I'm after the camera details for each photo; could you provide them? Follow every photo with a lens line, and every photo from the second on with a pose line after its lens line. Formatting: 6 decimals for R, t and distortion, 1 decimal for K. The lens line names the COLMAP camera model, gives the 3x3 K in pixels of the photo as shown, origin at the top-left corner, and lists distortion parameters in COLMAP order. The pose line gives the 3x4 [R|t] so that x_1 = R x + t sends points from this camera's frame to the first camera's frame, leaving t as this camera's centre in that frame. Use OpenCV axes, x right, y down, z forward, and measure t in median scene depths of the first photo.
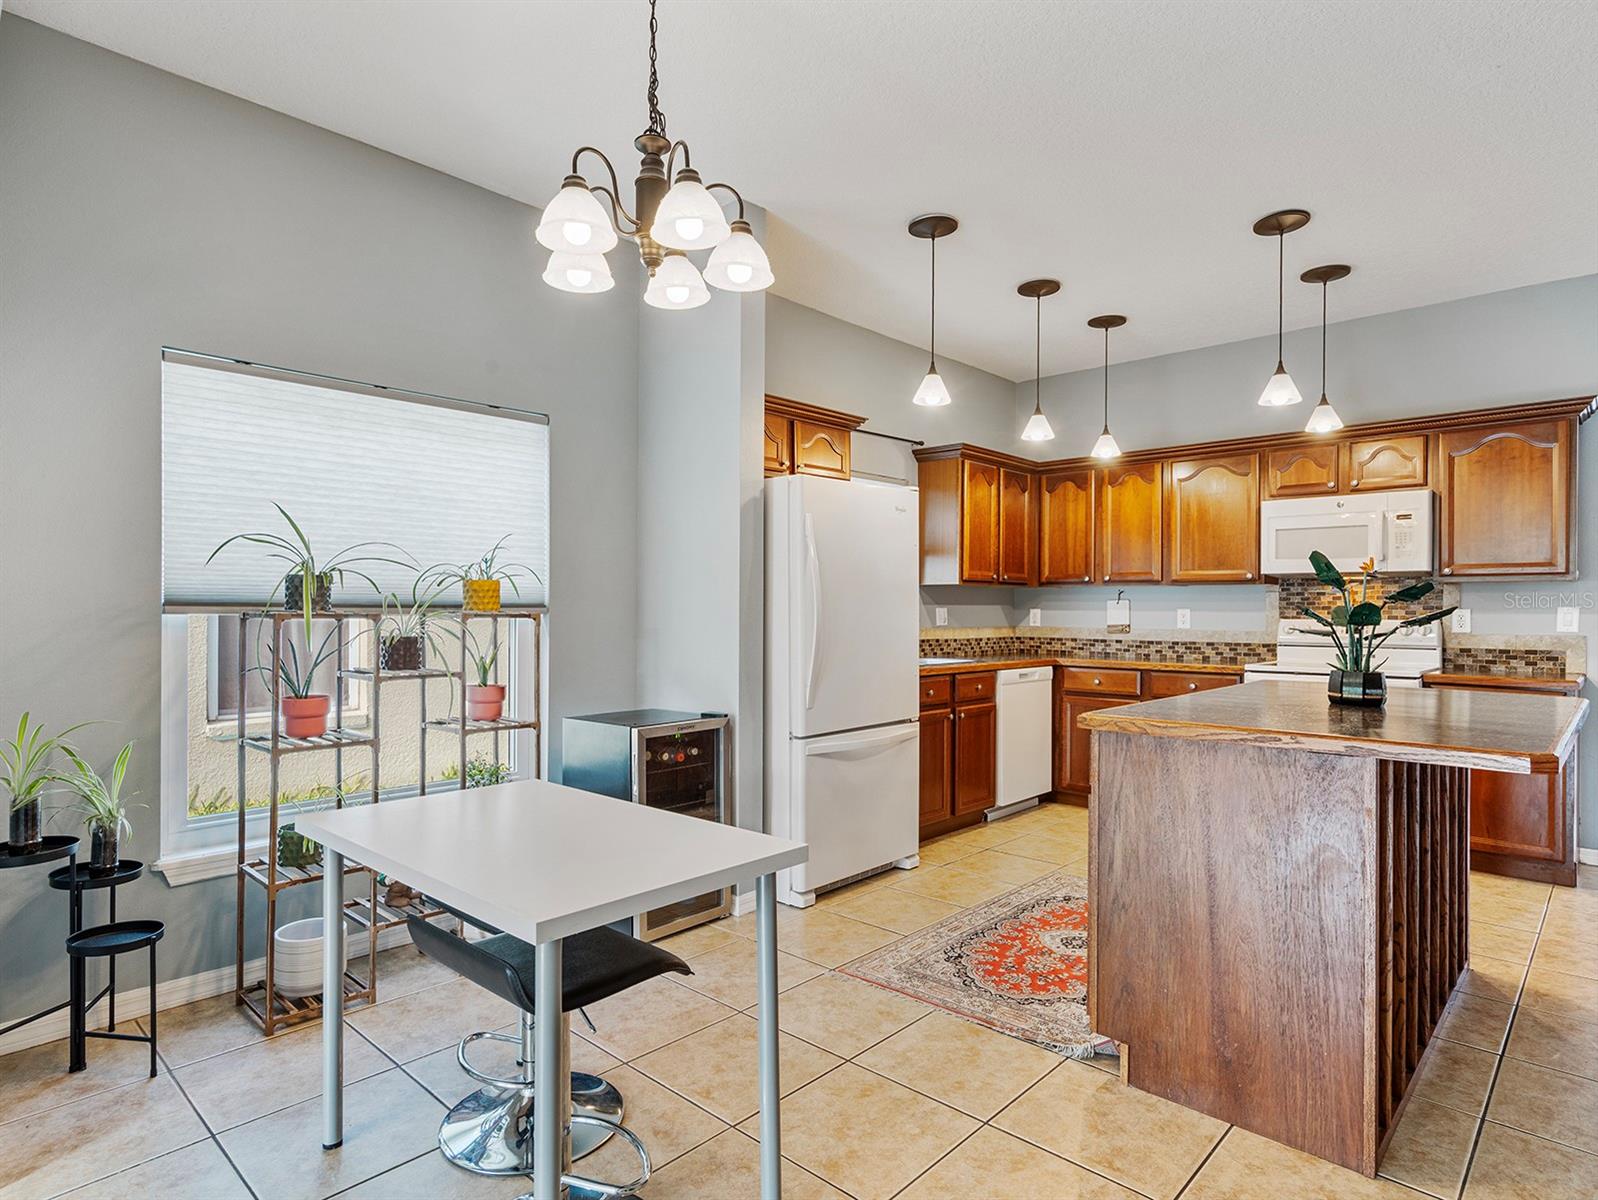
lens RADIAL K [[893.8, 0, 799.0], [0, 893.8, 600.0], [0, 0, 1]] dist [0.002124, -0.000049]
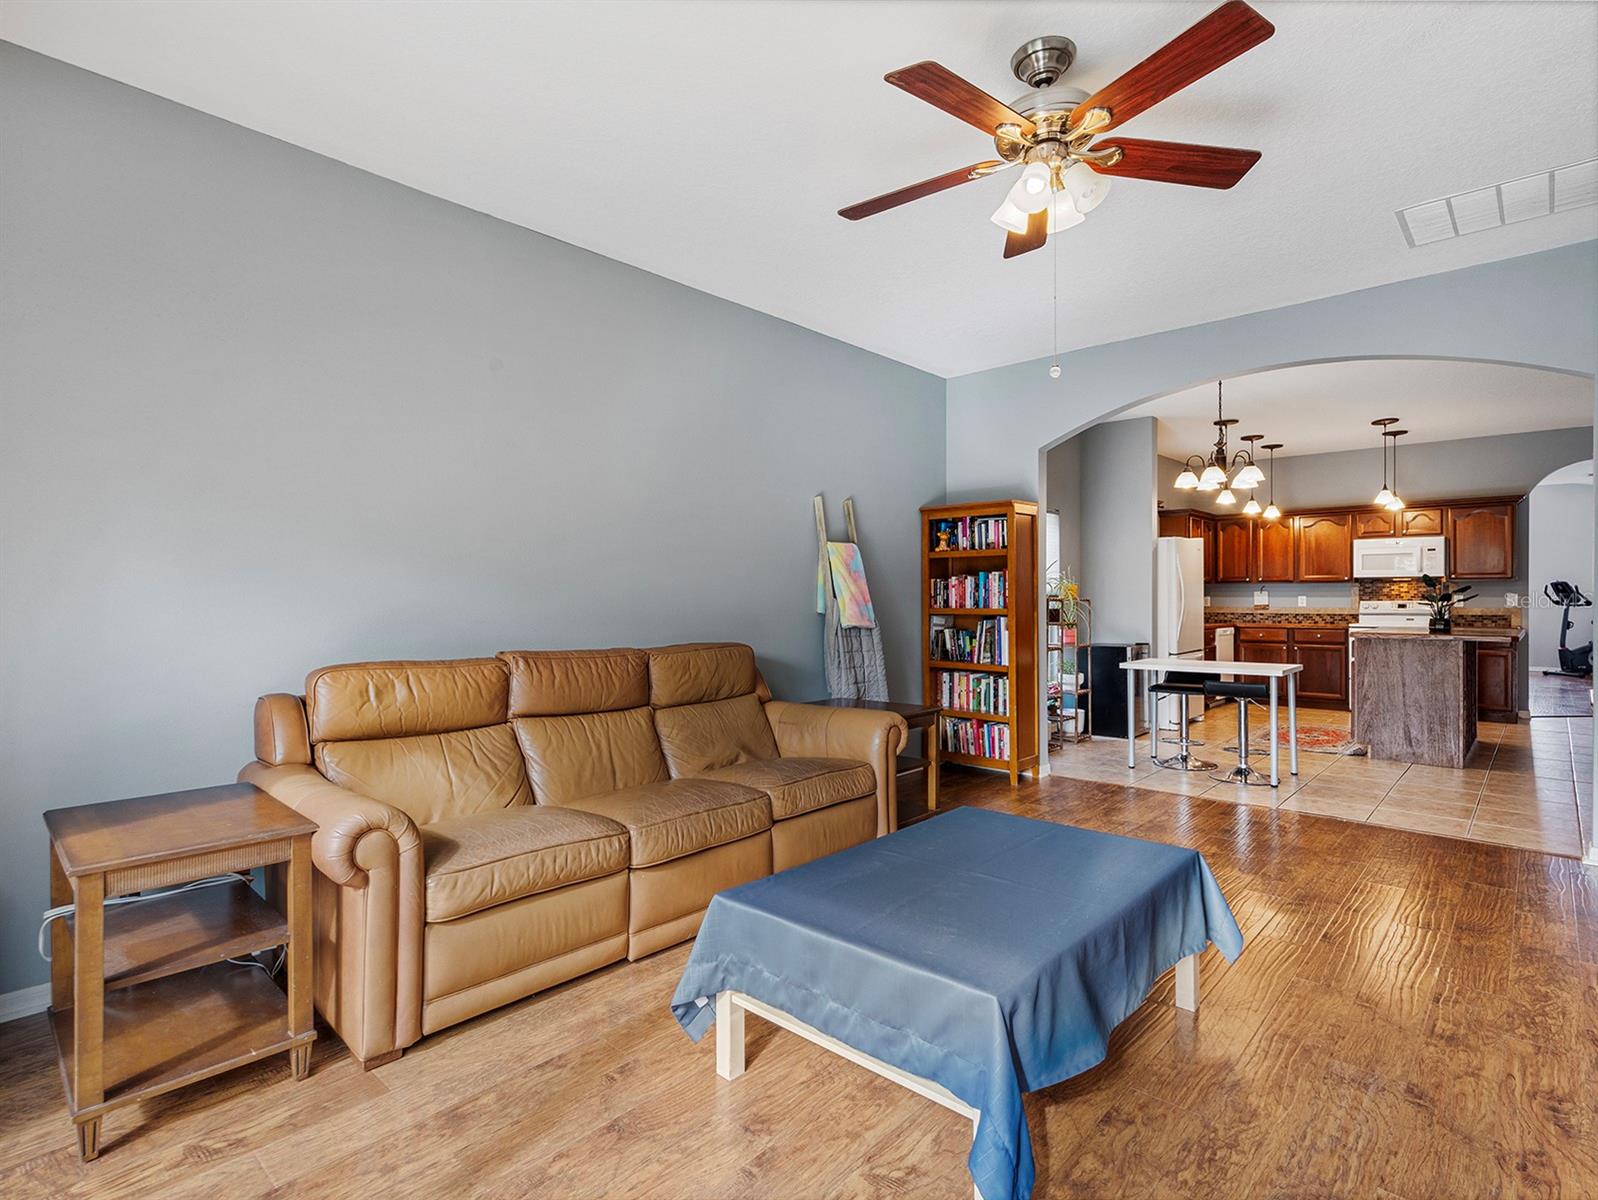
lens RADIAL K [[812.8, 0, 796.6], [0, 812.8, 592.3], [0, 0, 1]] dist [-0.004131, 0.000025]
pose [[0.999979, -0.006457, -0.000118, -0.685715], [0.006457, 0.999974, 0.003334, -0.011061], [0.000097, -0.003335, 0.999994, -0.752011]]
